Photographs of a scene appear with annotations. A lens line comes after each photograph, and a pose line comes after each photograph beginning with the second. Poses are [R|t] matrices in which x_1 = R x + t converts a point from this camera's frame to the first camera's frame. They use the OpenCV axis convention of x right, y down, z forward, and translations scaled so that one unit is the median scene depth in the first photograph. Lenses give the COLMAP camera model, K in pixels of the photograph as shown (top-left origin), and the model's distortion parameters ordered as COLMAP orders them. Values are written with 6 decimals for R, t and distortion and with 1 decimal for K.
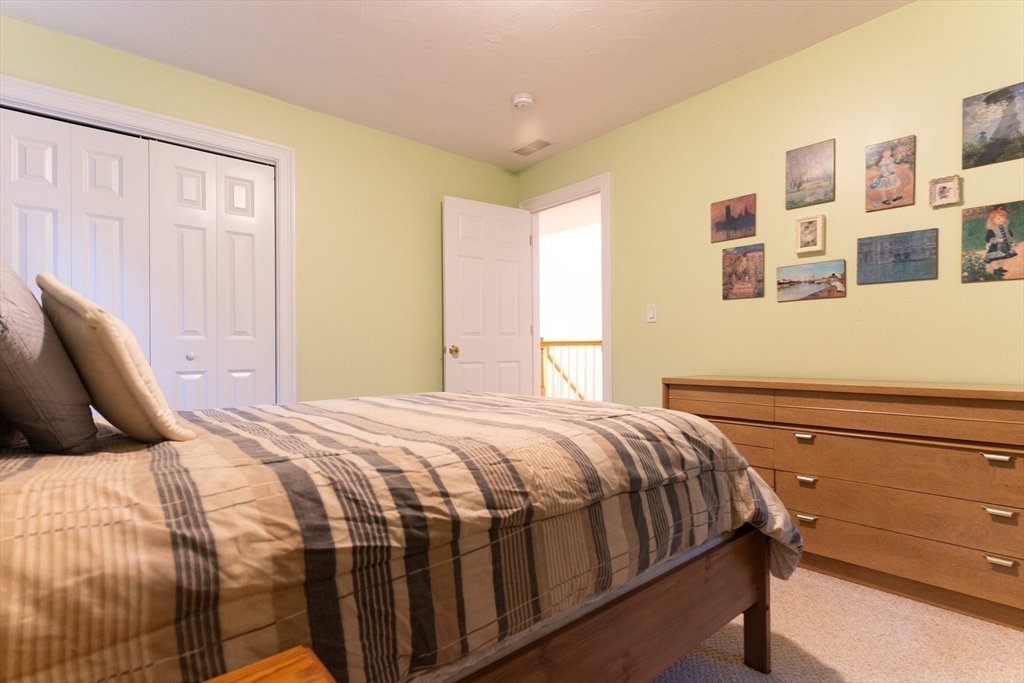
lens RADIAL K [[493.2, 0, 516.2], [0, 493.2, 349.6], [0, 0, 1]] dist [0.003218, -0.001204]
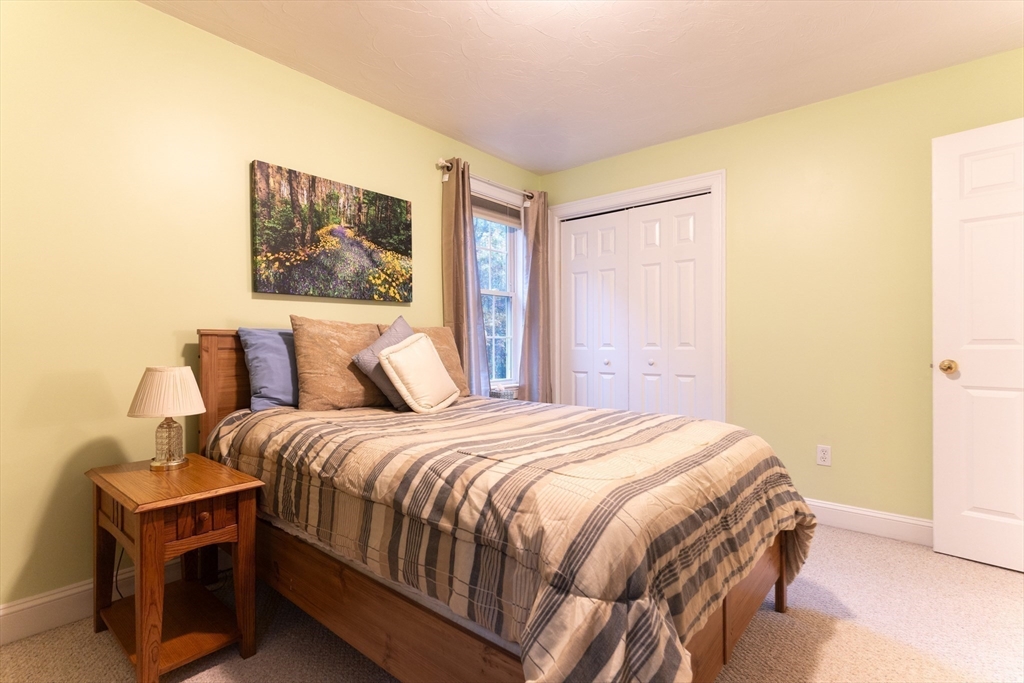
lens RADIAL K [[493.2, 0, 516.3], [0, 493.2, 339.6], [0, 0, 1]] dist [0.003218, -0.001204]
pose [[0.164988, 0.000940, -0.986295, 1.532531], [0.003603, 0.999992, 0.001556, -0.135896], [0.986289, -0.003810, 0.164983, 1.135816]]
